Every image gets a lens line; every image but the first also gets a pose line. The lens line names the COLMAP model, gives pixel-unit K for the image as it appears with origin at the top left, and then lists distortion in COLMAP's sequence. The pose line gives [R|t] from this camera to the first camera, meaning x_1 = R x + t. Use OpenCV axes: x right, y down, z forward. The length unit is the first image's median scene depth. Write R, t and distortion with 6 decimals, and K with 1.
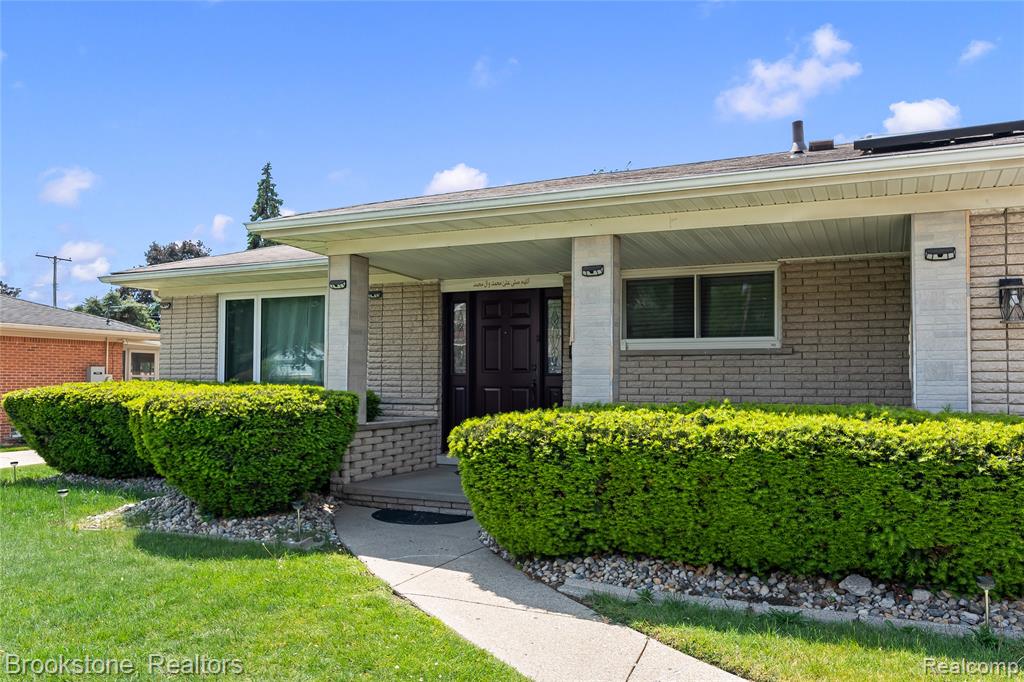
lens RADIAL K [[767.0, 0, 511.5], [0, 767.0, 351.1], [0, 0, 1]] dist [-0.003539, 0.002916]
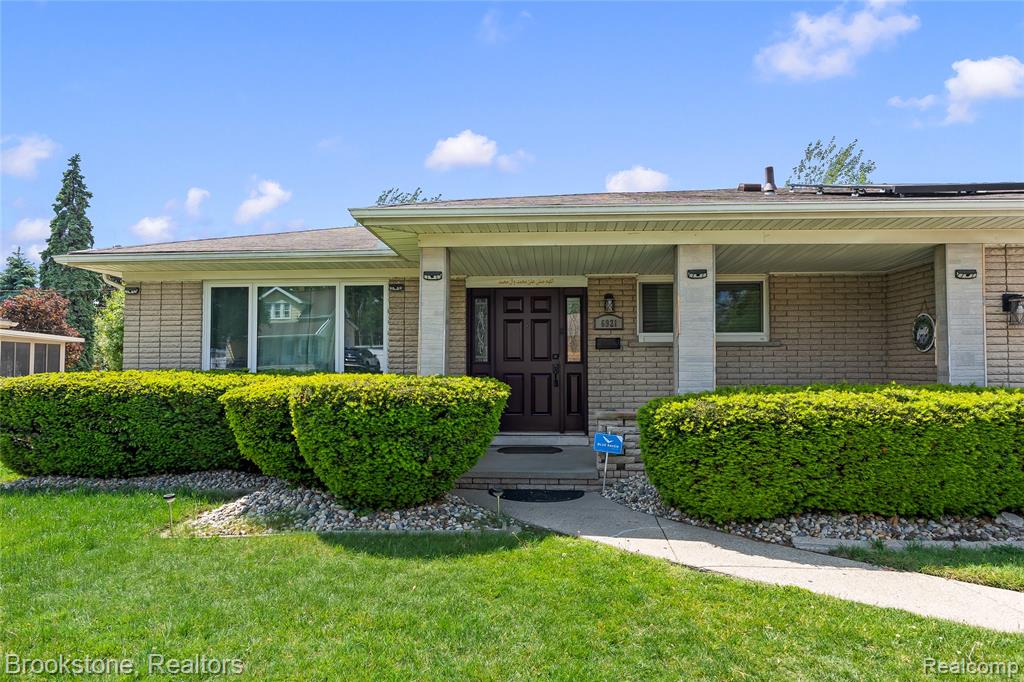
lens RADIAL K [[628.7, 0, 512.0], [0, 628.7, 341.0], [0, 0, 1]] dist [-0.010637, 0.000343]
pose [[0.934363, 0.010644, 0.356164, -0.496295], [-0.008594, 0.999936, -0.007338, 0.007534], [-0.356220, 0.003795, 0.934395, 0.196853]]
